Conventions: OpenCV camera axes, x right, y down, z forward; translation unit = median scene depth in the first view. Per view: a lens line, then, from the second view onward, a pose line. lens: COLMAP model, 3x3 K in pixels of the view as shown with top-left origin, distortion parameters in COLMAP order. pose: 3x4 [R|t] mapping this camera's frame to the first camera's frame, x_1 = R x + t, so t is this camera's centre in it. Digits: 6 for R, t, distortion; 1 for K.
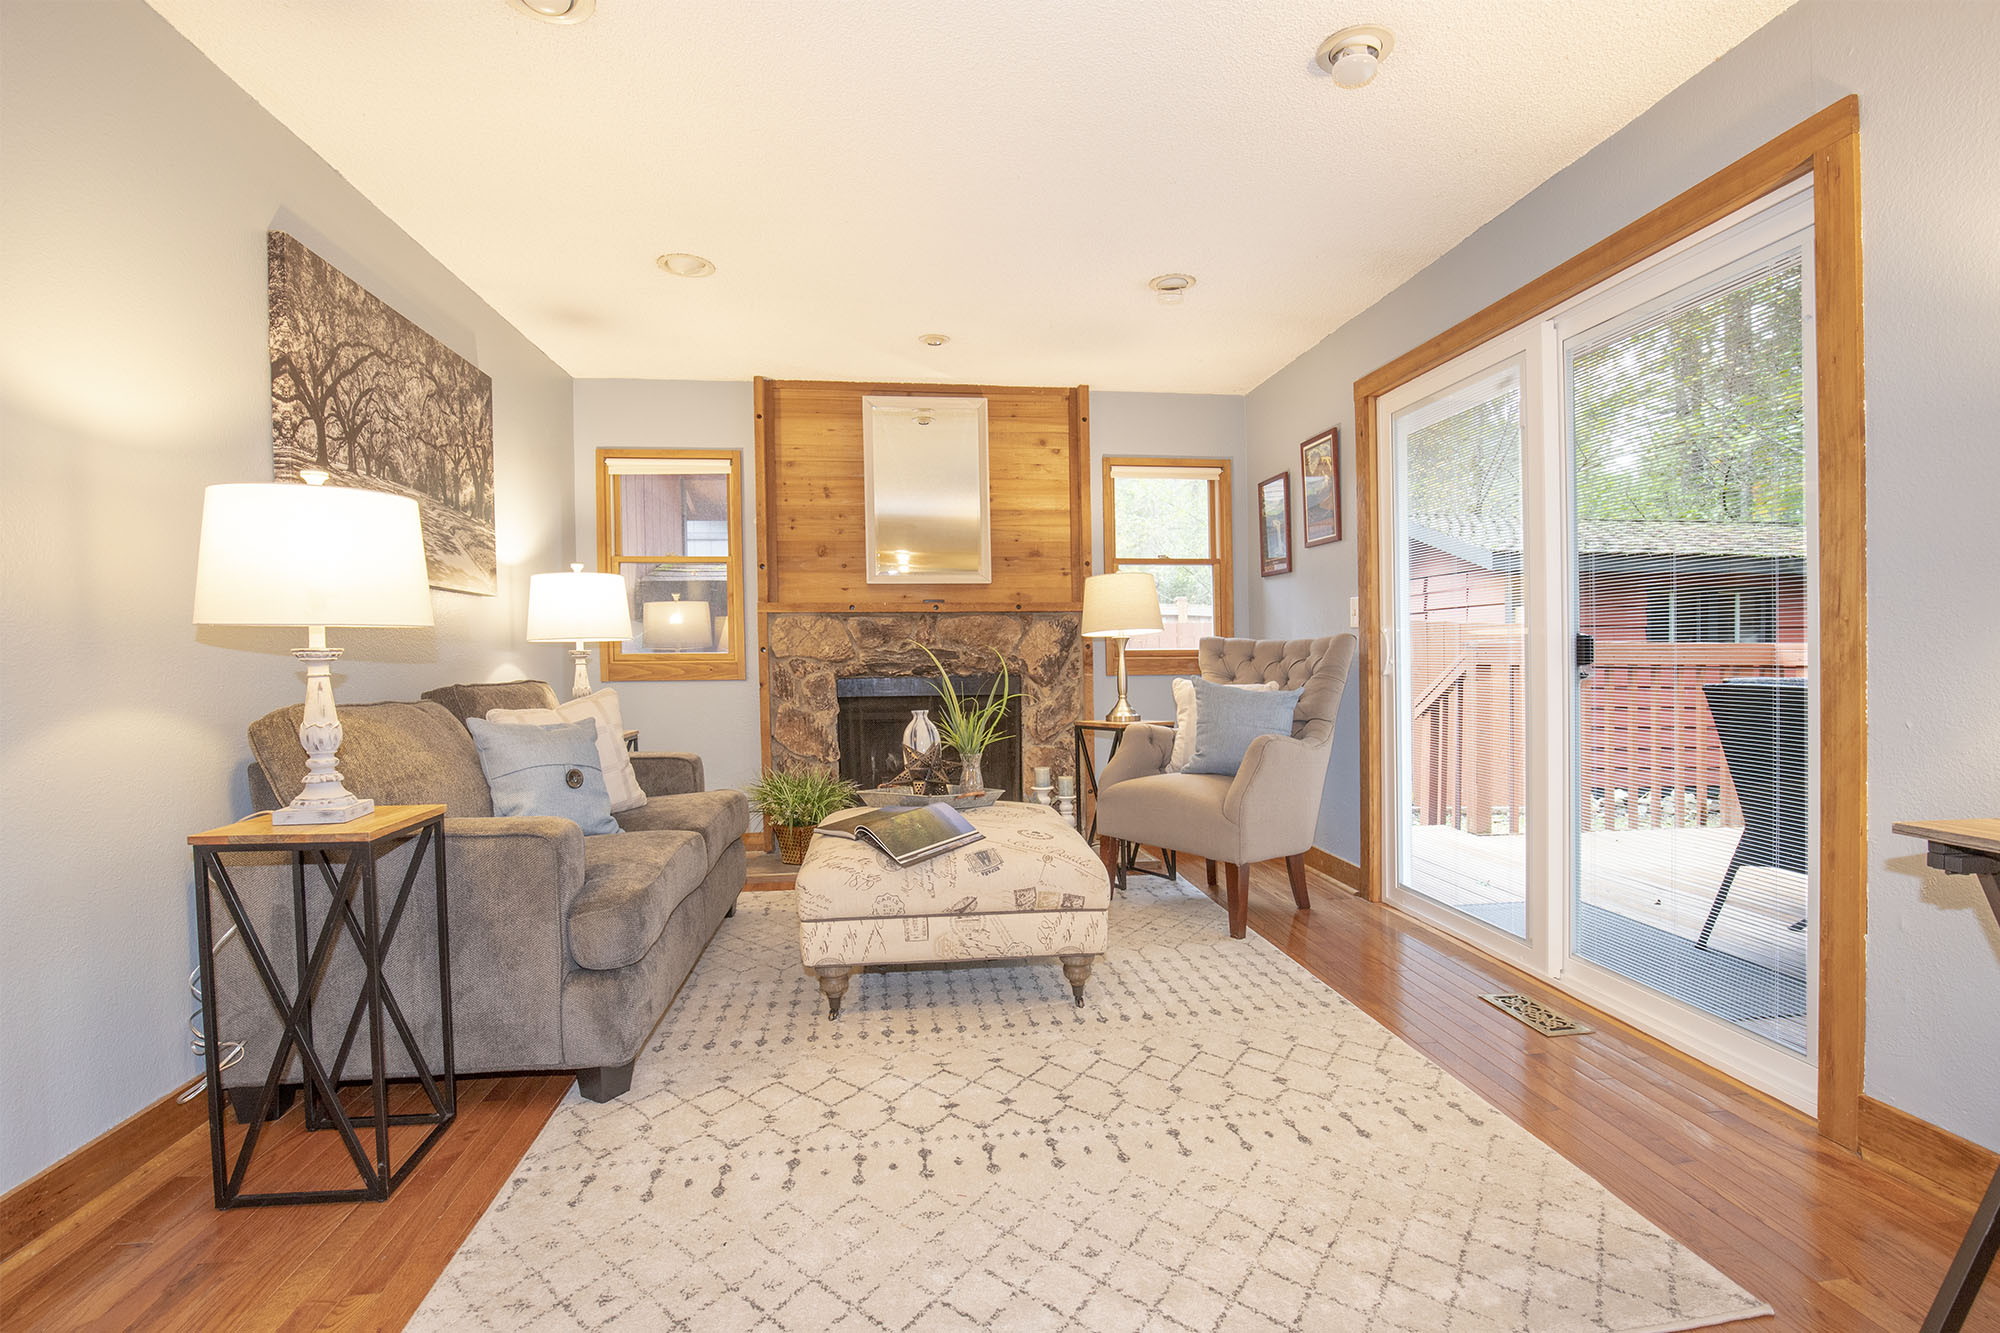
lens RADIAL K [[918.8, 0, 1008.4], [0, 918.8, 665.3], [0, 0, 1]] dist [-0.021960, 0.003350]
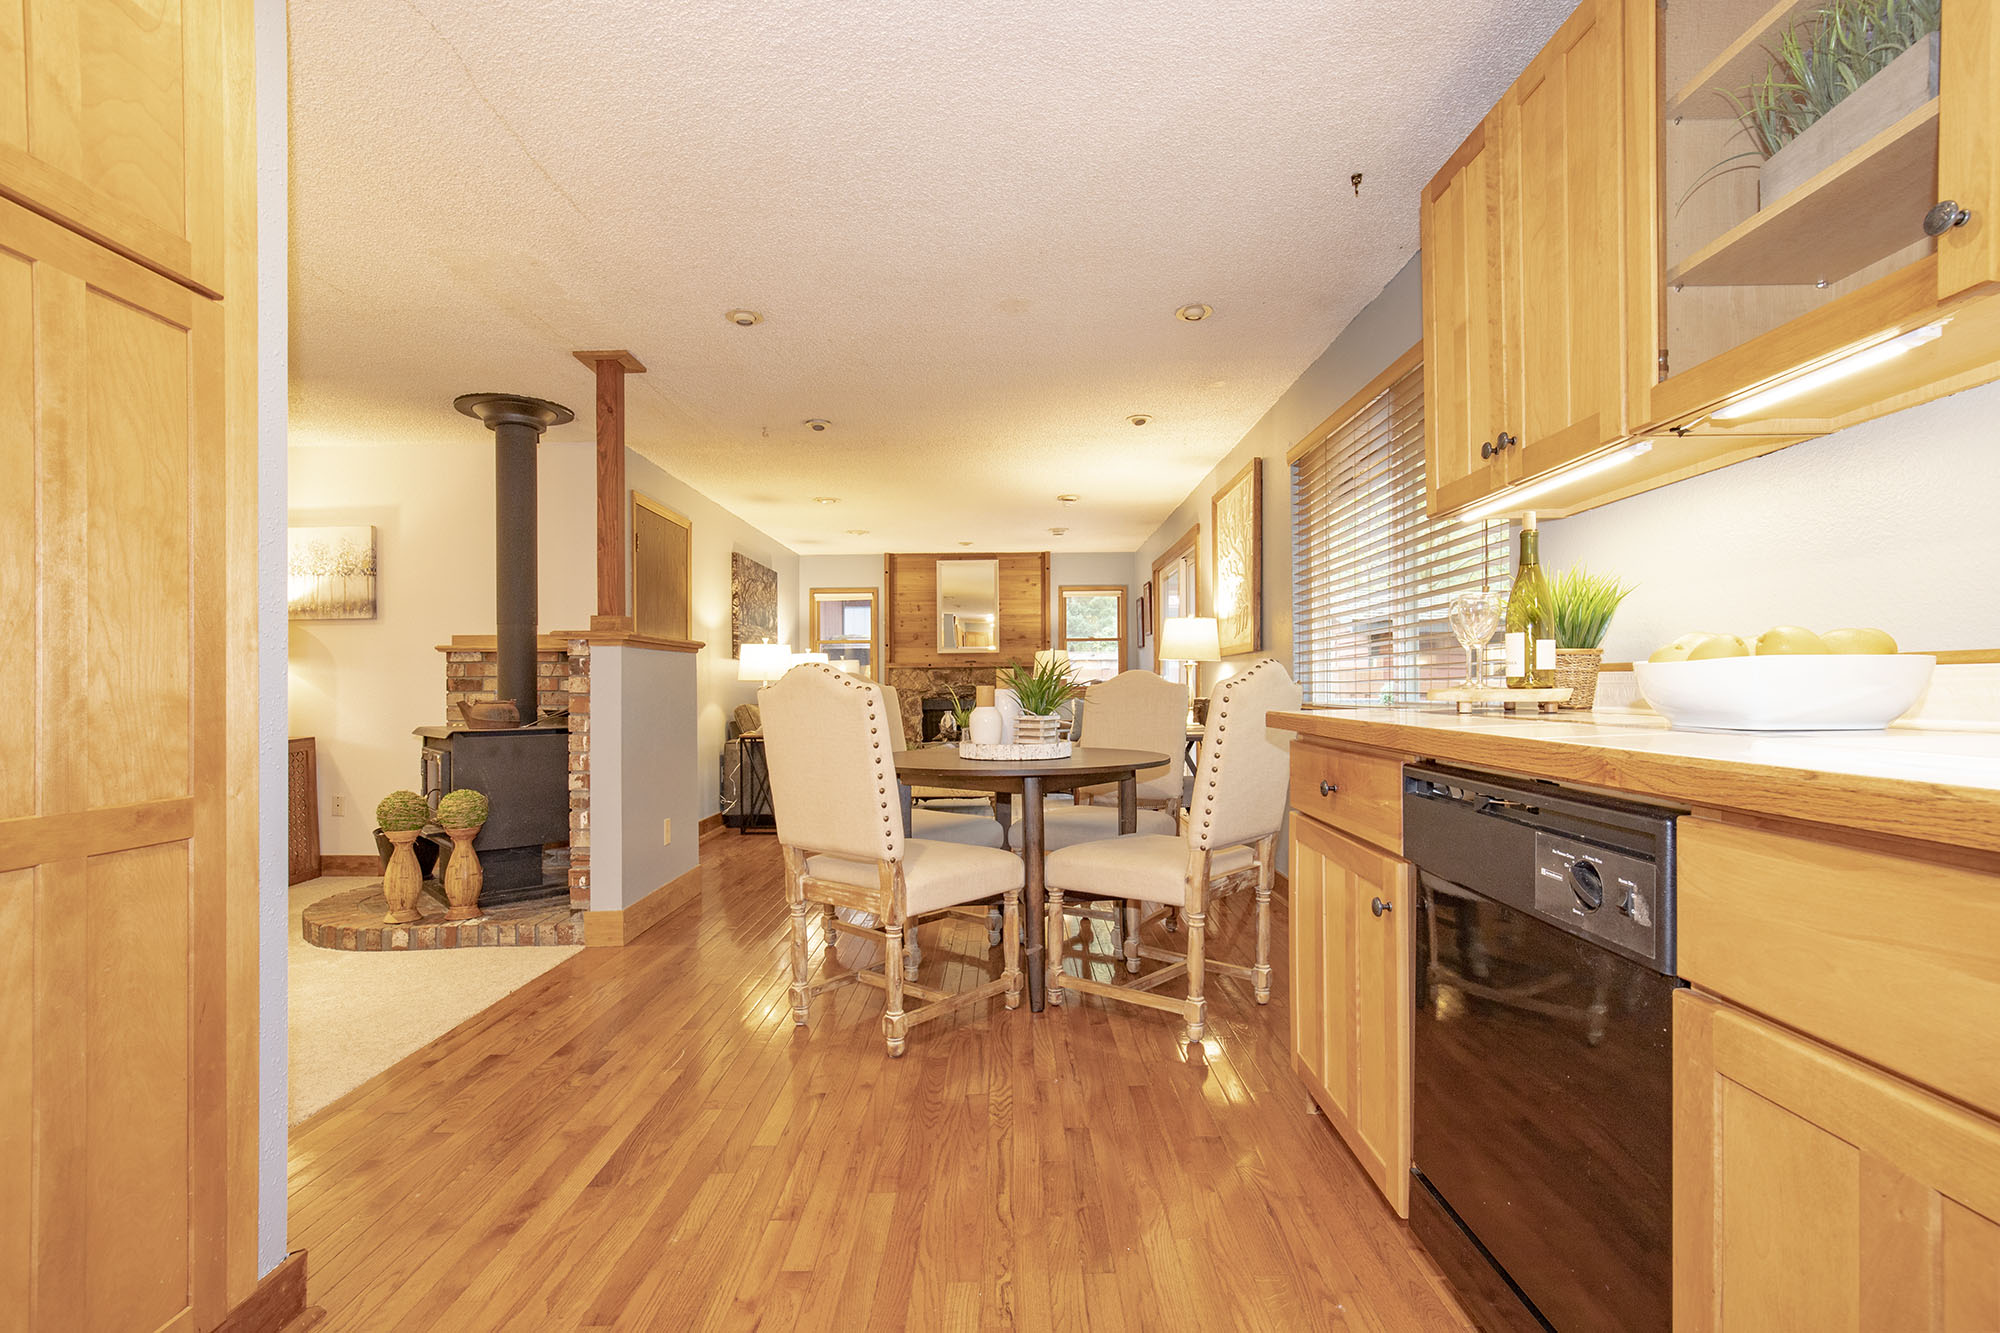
lens RADIAL K [[918.8, 0, 1017.0], [0, 918.8, 681.3], [0, 0, 1]] dist [-0.021960, 0.003350]
pose [[0.991554, 0.000792, -0.129692, 0.280755], [-0.003632, 0.999759, -0.021665, 0.015943], [0.129644, 0.021953, 0.991318, -0.979958]]
